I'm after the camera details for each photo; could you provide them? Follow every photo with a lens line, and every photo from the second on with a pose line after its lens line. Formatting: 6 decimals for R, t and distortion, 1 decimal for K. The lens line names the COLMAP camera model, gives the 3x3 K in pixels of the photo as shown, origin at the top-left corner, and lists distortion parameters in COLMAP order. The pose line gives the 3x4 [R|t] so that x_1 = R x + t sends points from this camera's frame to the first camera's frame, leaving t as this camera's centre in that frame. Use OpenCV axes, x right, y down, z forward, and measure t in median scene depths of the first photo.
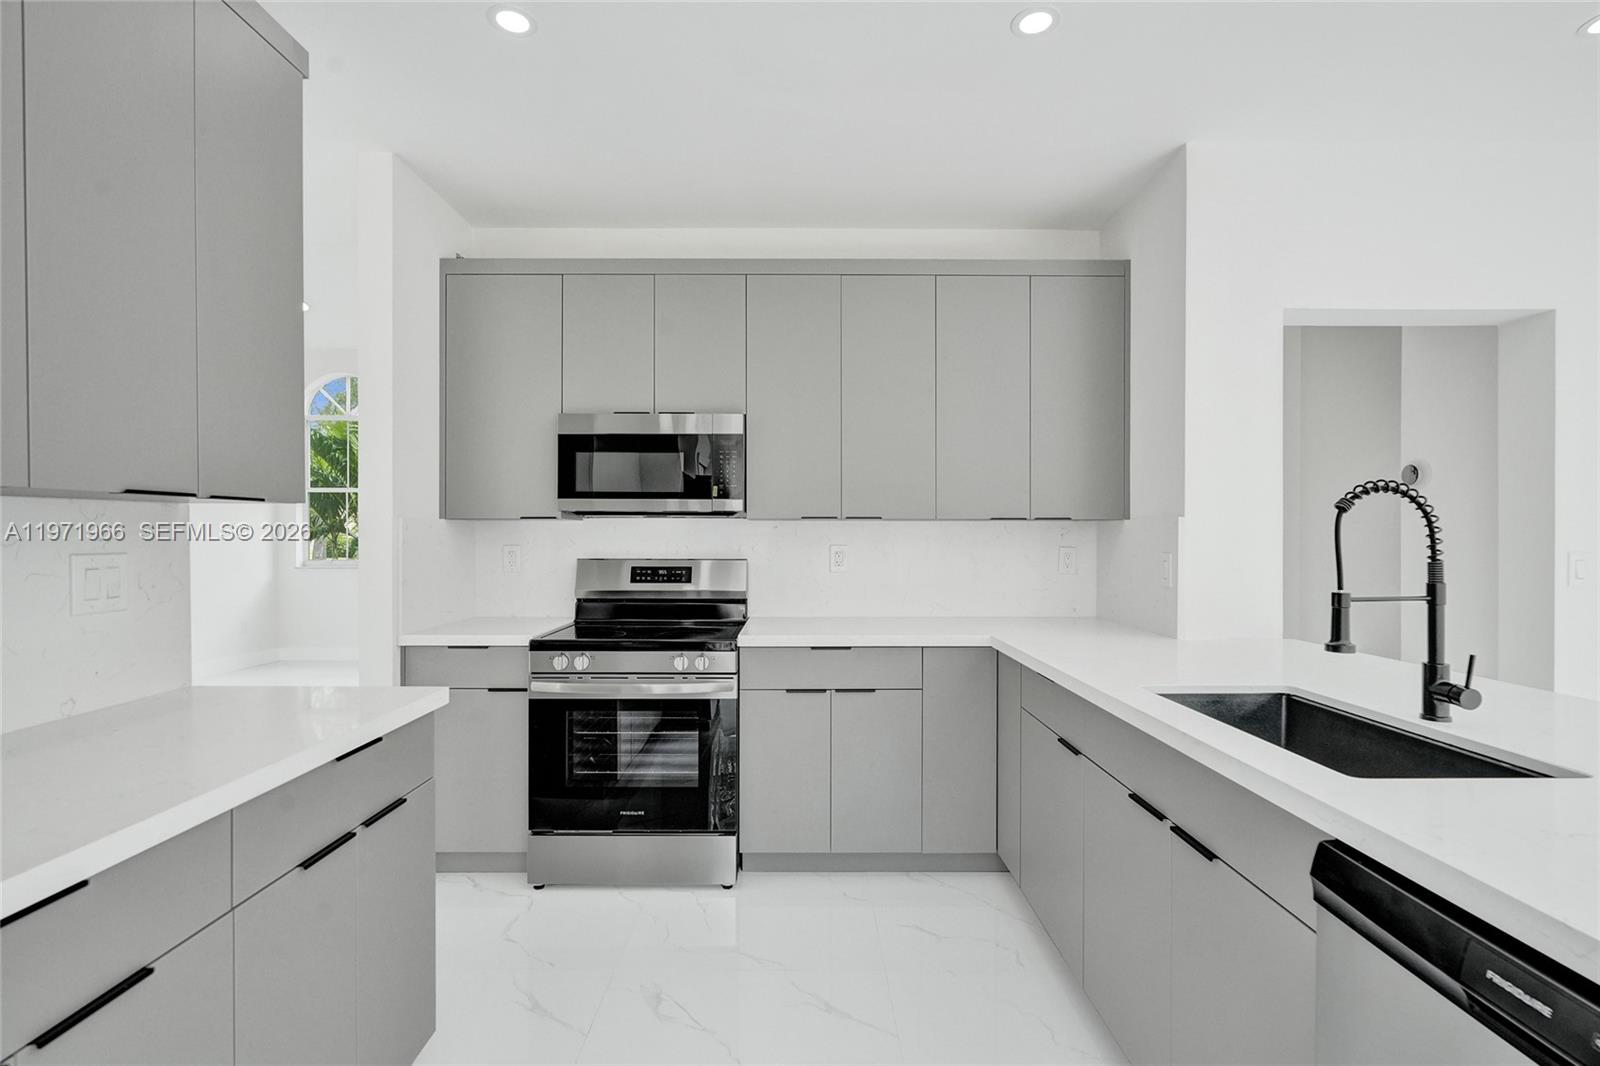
lens RADIAL K [[746.3, 0, 798.1], [0, 746.3, 534.8], [0, 0, 1]] dist [-0.000402, -0.000244]
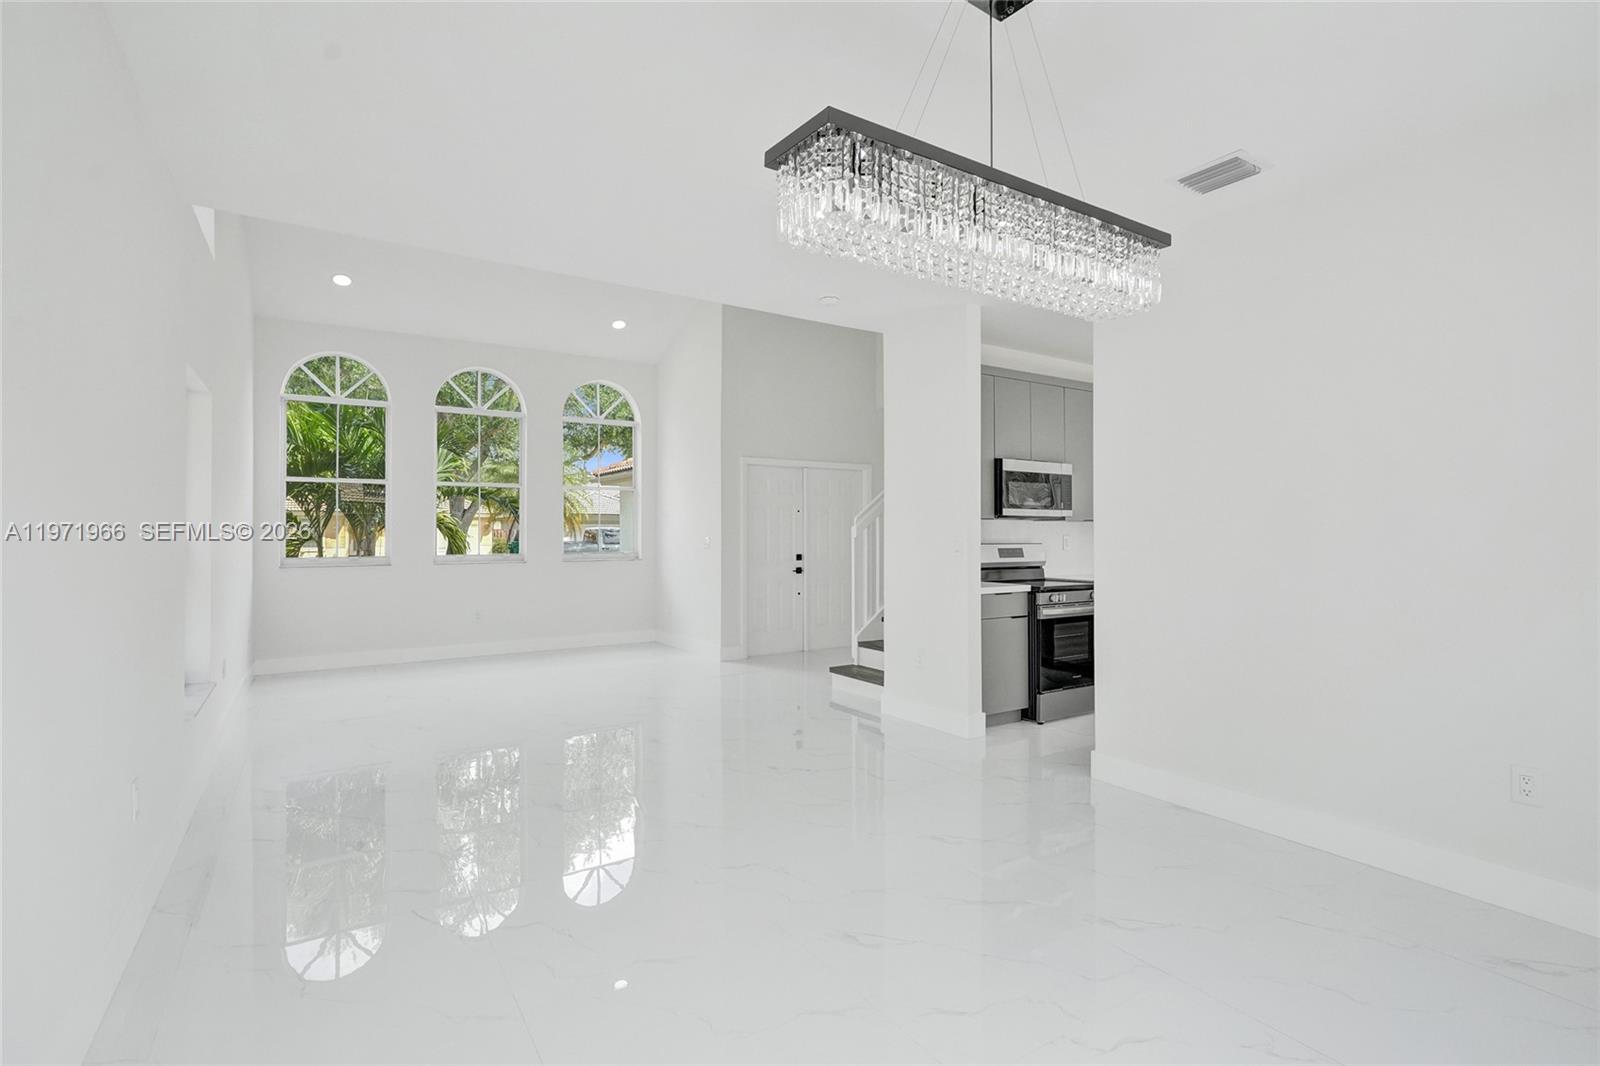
lens RADIAL K [[746.3, 0, 799.0], [0, 746.3, 533.7], [0, 0, 1]] dist [-0.000402, -0.000244]
pose [[0.833273, 0.007126, 0.552815, -0.799632], [-0.003769, 0.999967, -0.007209, 0.012258], [-0.552848, 0.003923, 0.833273, -0.080270]]
